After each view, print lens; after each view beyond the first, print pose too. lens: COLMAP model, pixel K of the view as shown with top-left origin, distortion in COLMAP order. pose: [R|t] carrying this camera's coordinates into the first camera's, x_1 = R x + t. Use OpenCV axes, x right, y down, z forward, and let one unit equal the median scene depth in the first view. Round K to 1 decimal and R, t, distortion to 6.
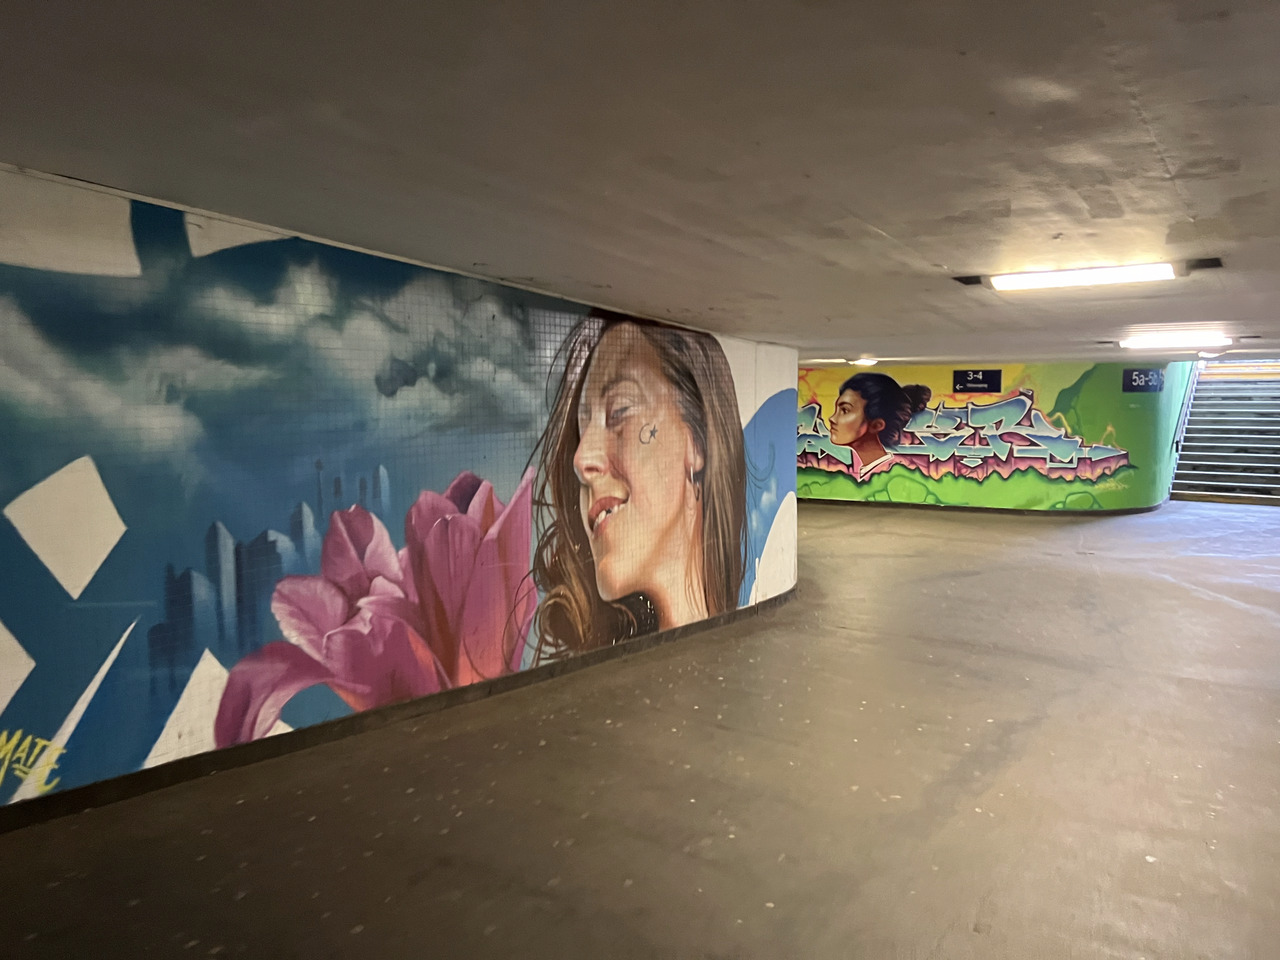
lens RADIAL K [[973.4, 0, 638.7], [0, 973.4, 475.1], [0, 0, 1]] dist [0.052194, -0.056352]
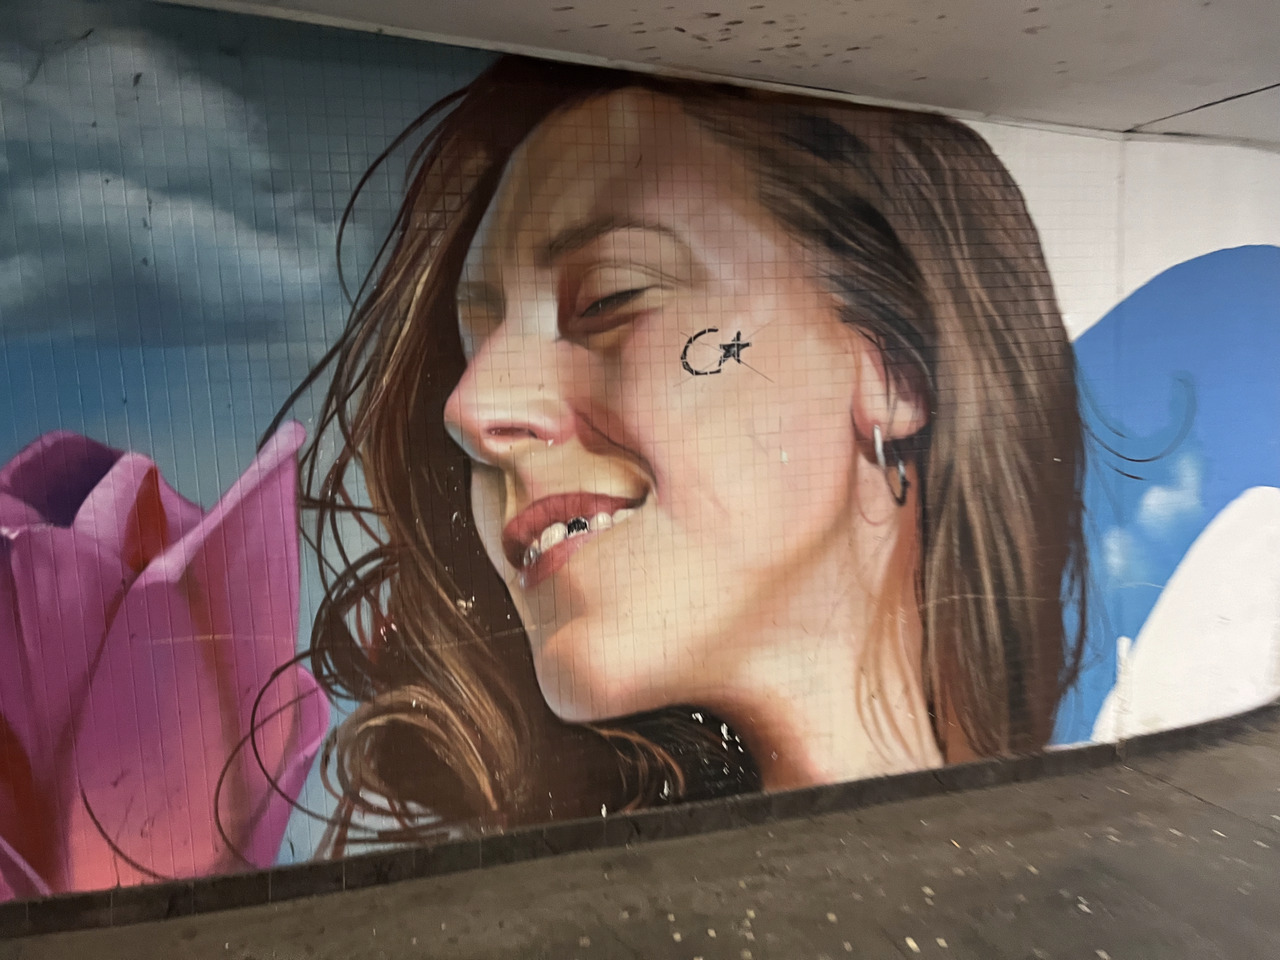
lens RADIAL K [[973.4, 0, 641.4], [0, 973.4, 483.5], [0, 0, 1]] dist [0.052194, -0.056352]
pose [[0.810098, 0.037169, -0.585115, 0.254033], [-0.010937, 0.998773, 0.048303, -0.004124], [0.586192, -0.032731, 0.809510, 0.652842]]
